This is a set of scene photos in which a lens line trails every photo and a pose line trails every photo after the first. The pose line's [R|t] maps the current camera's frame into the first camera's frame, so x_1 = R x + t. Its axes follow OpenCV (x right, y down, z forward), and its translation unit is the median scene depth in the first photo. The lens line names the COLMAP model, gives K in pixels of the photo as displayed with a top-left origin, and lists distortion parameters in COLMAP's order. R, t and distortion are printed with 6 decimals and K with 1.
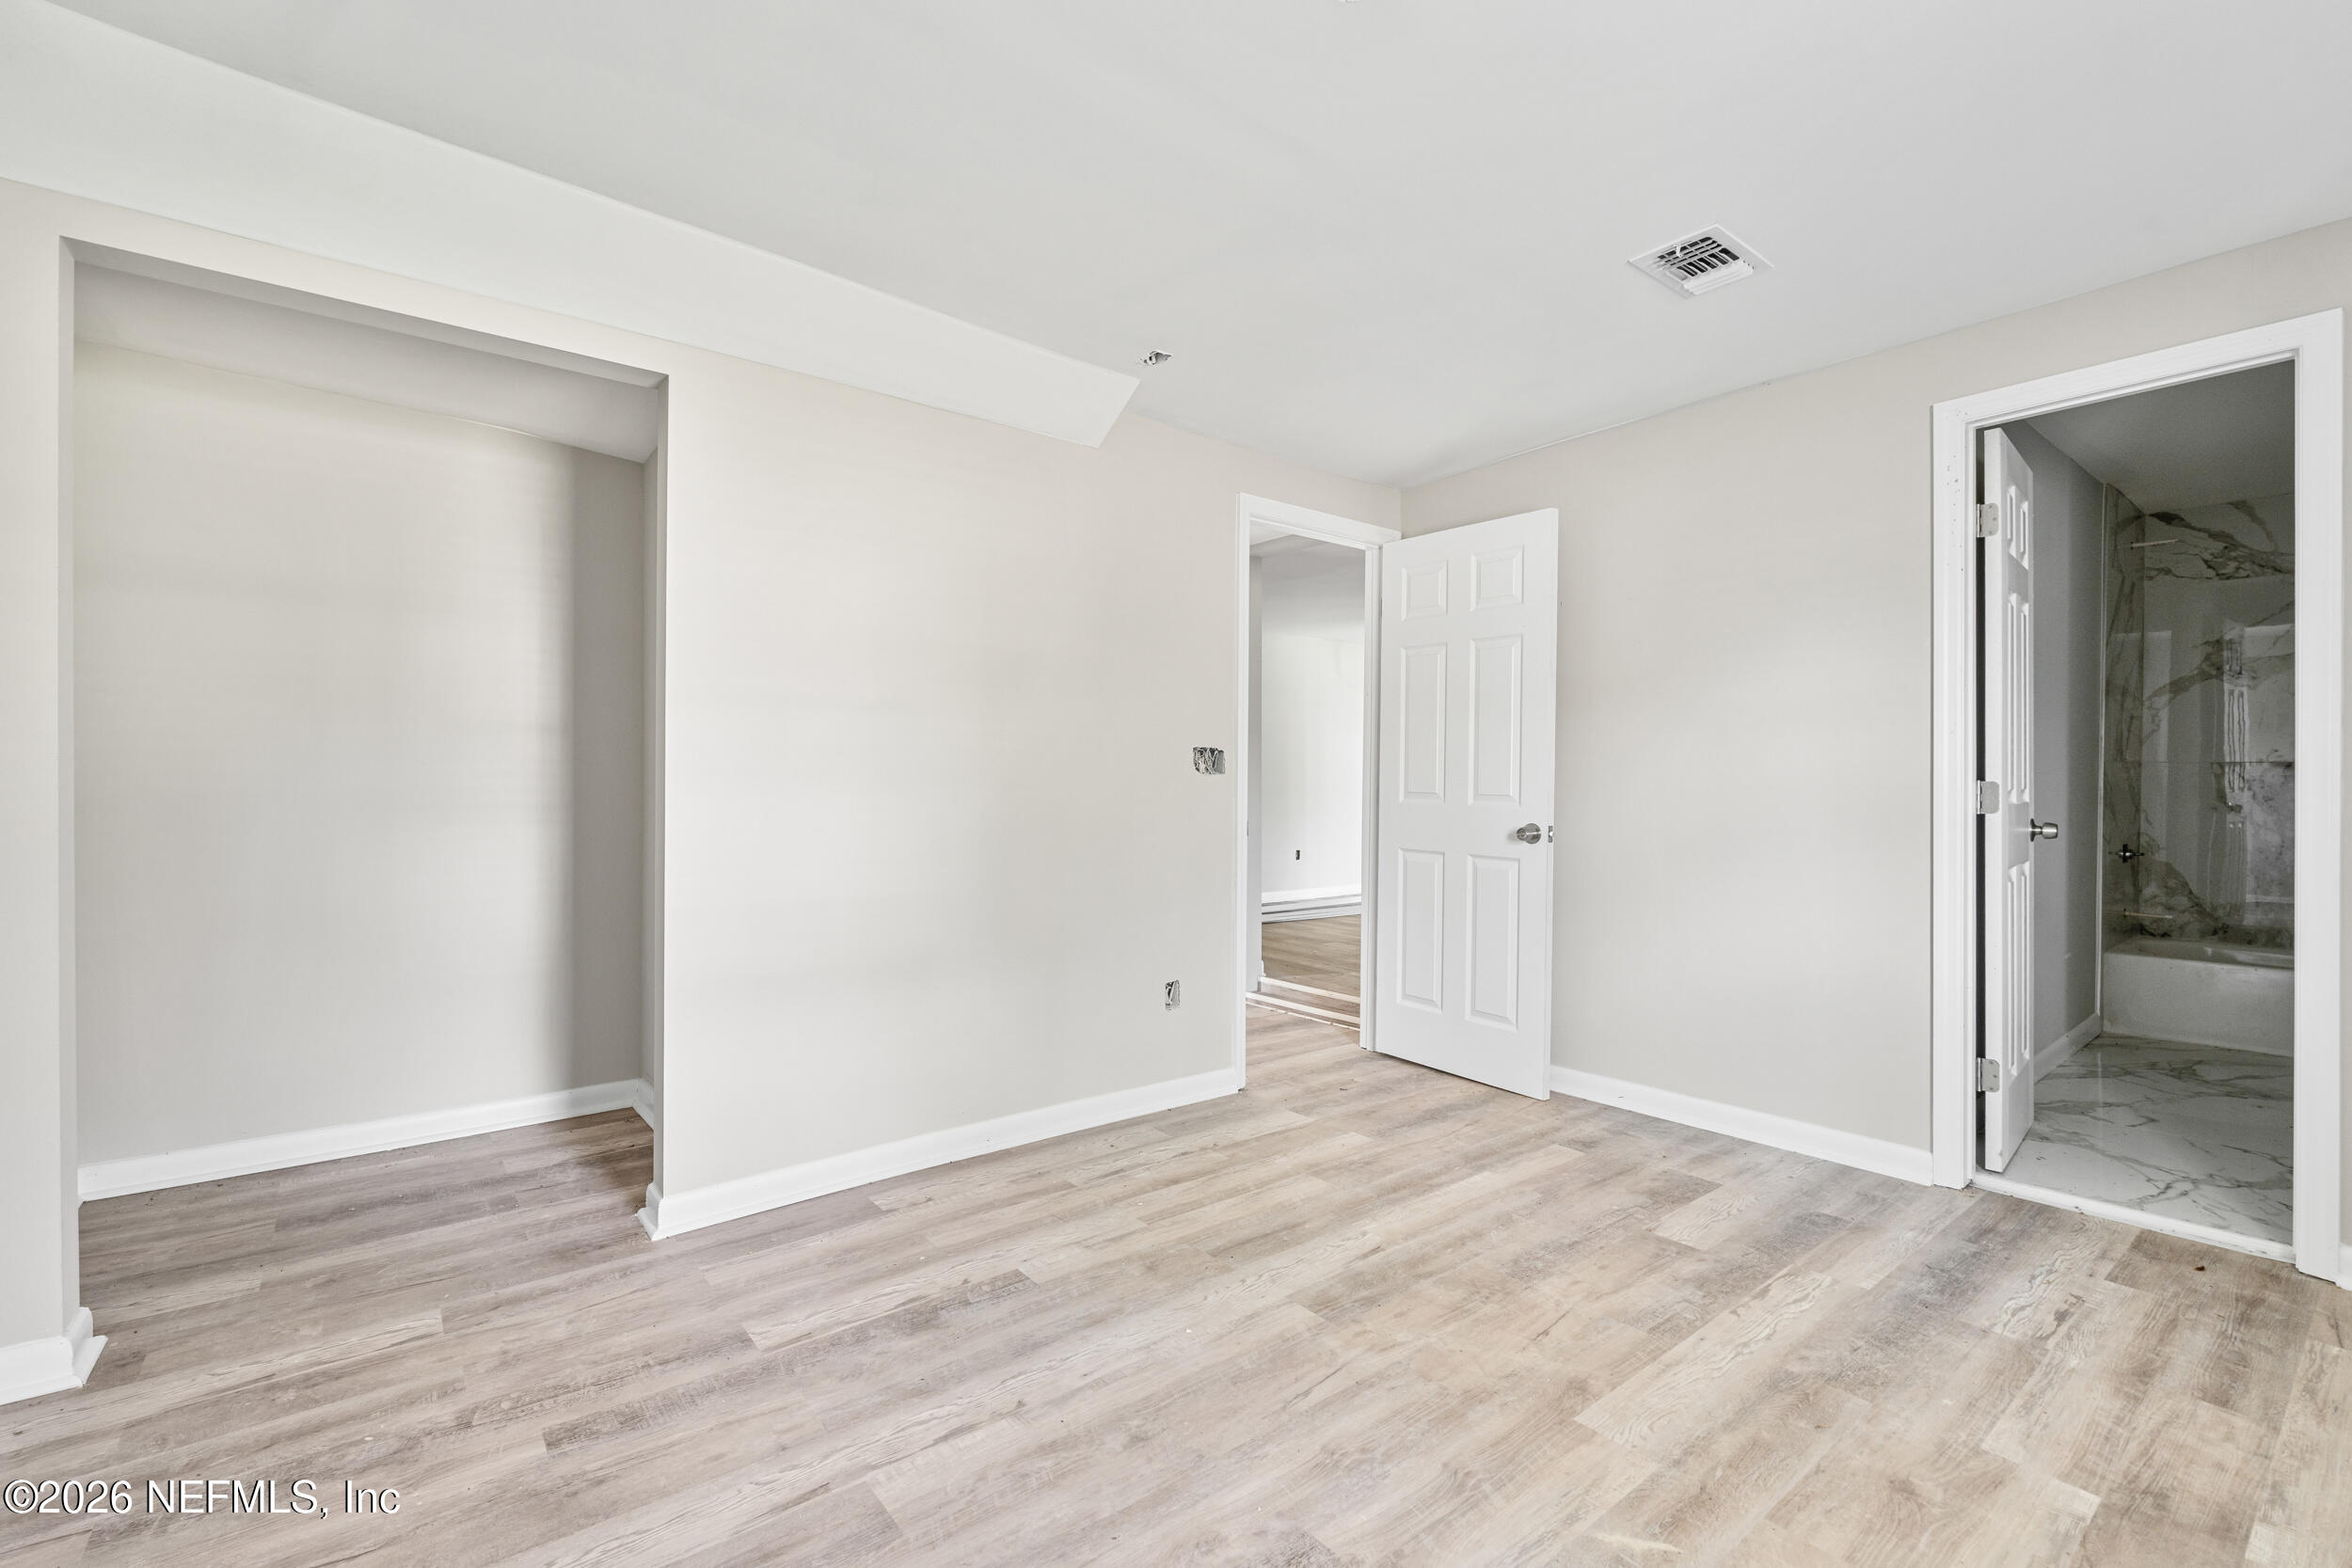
lens RADIAL K [[1046.4, 0, 1175.4], [0, 1046.4, 789.0], [0, 0, 1]] dist [-0.005035, -0.000827]
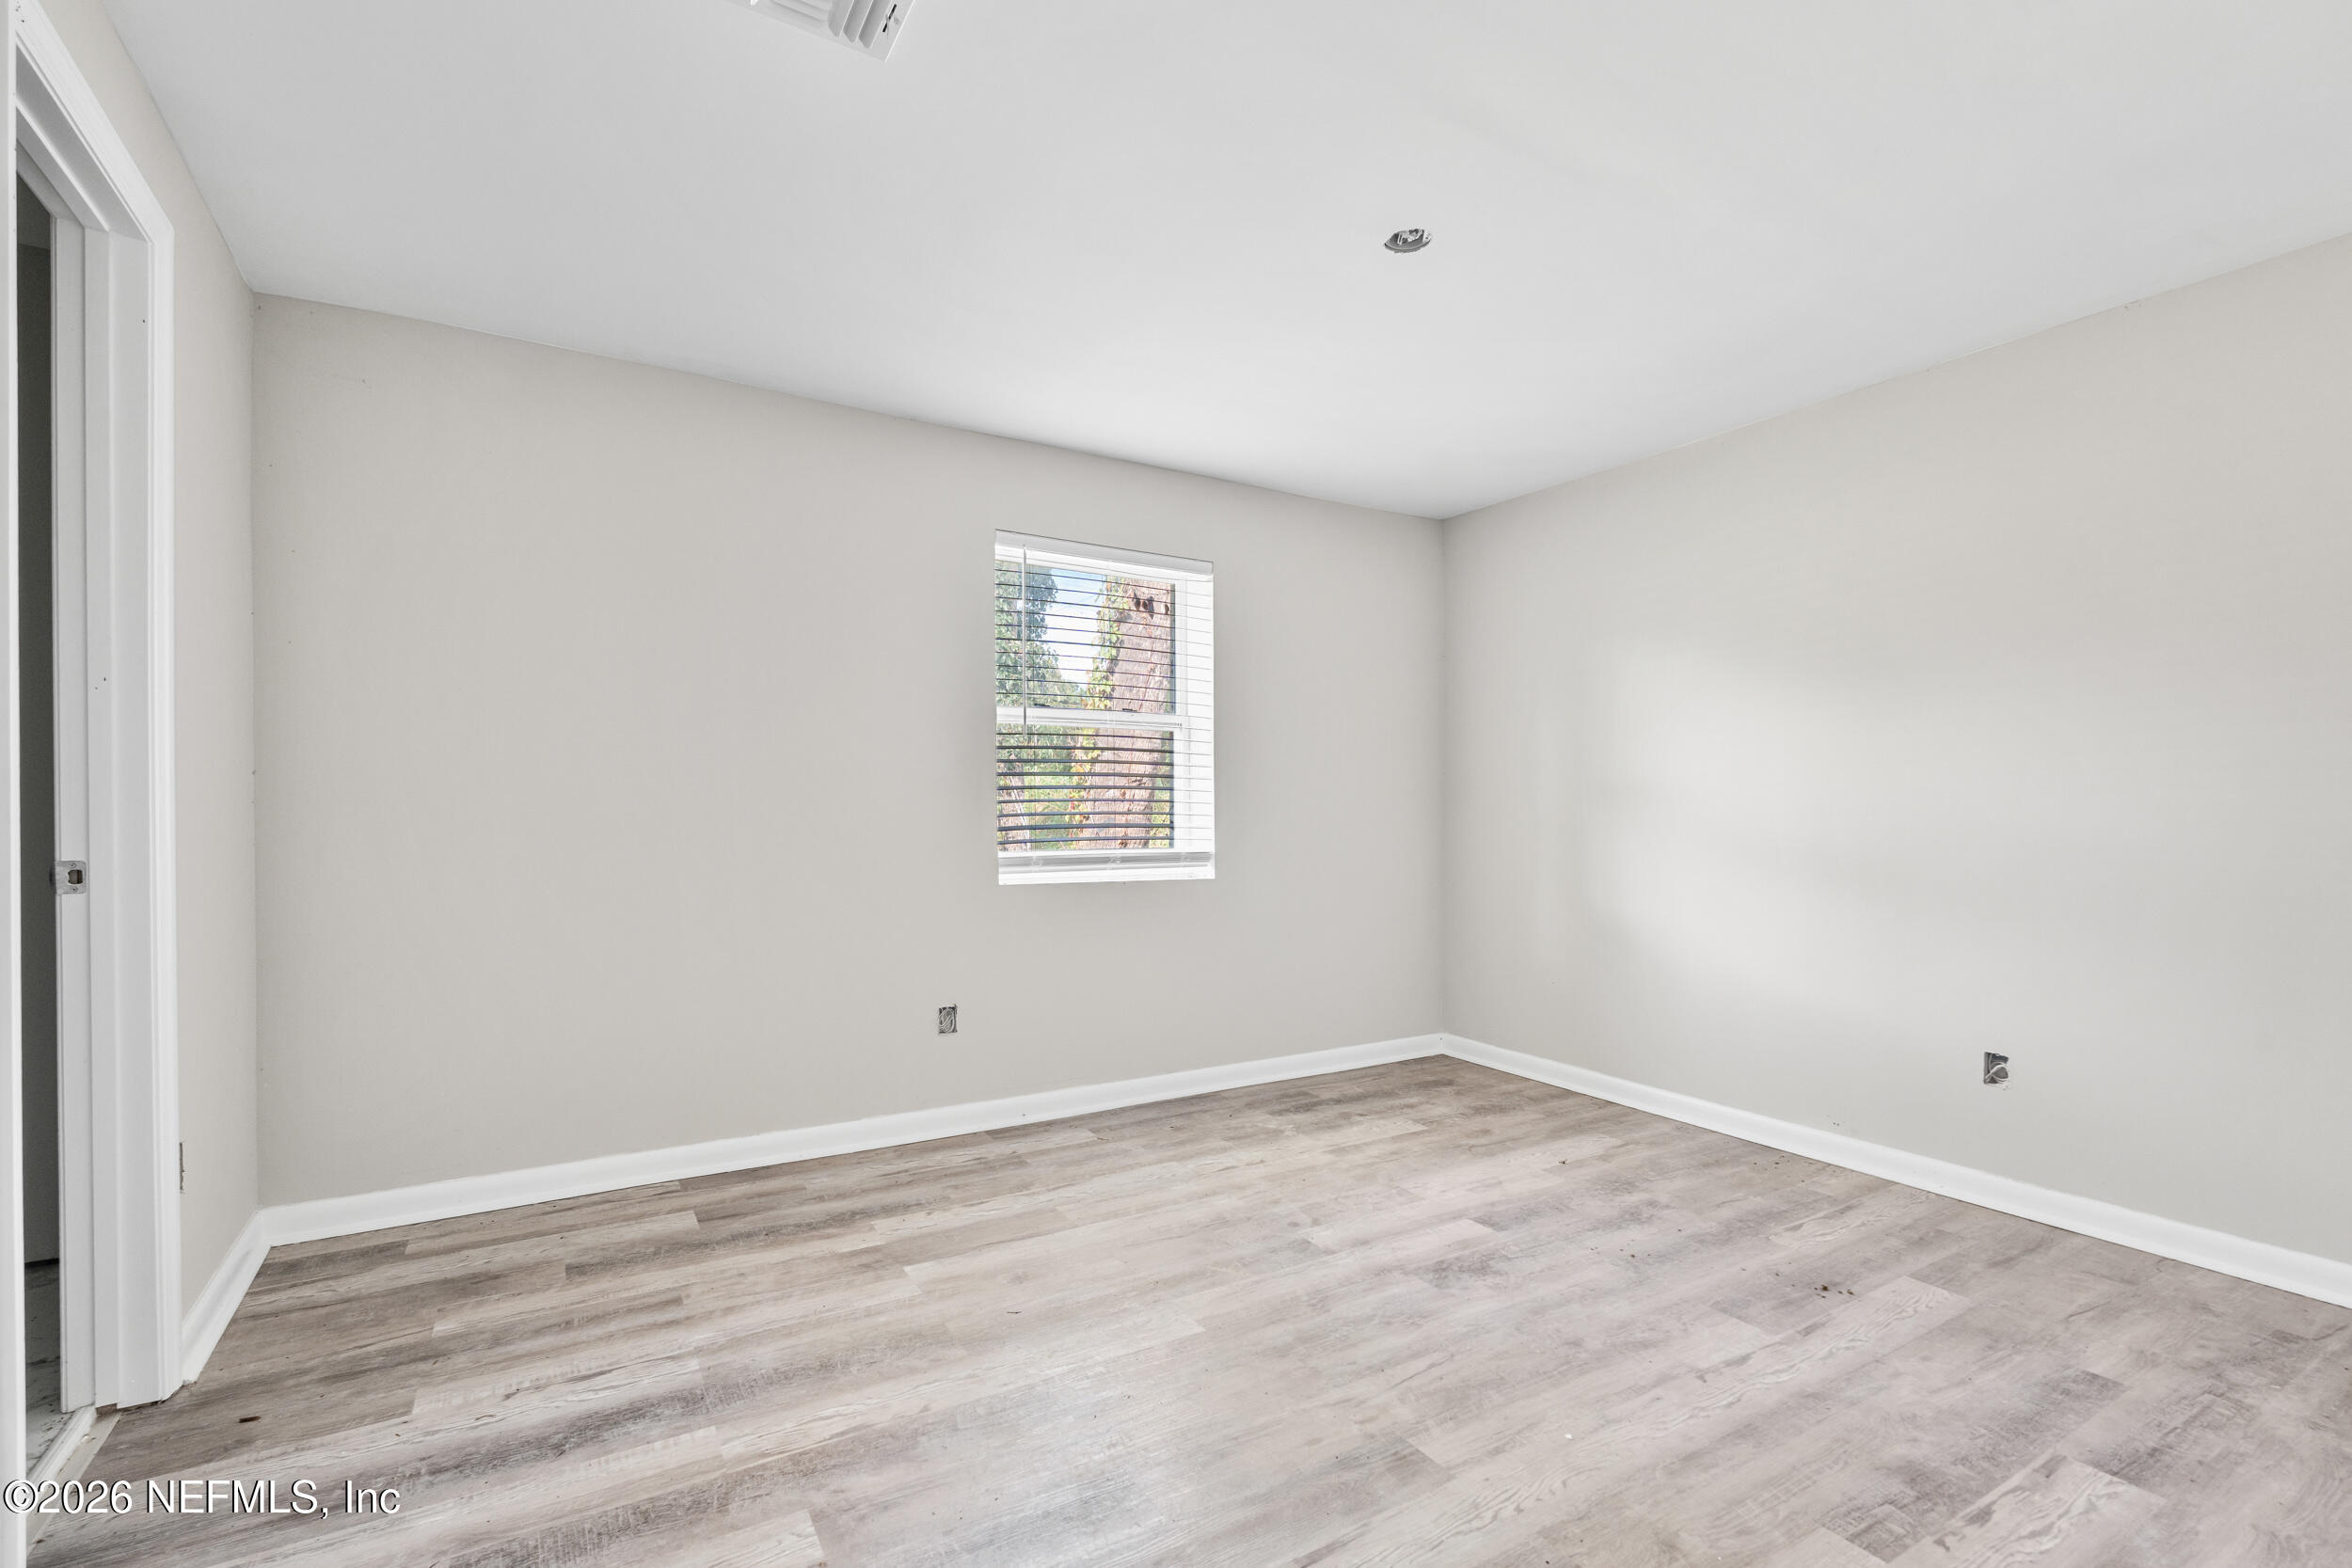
lens RADIAL K [[1046.4, 0, 1172.9], [0, 1046.4, 795.6], [0, 0, 1]] dist [-0.005035, -0.000827]
pose [[-0.990881, -0.005766, 0.134618, 0.233930], [-0.006417, 0.999970, -0.004403, -0.007980], [-0.134588, -0.005226, -0.990888, 1.981593]]
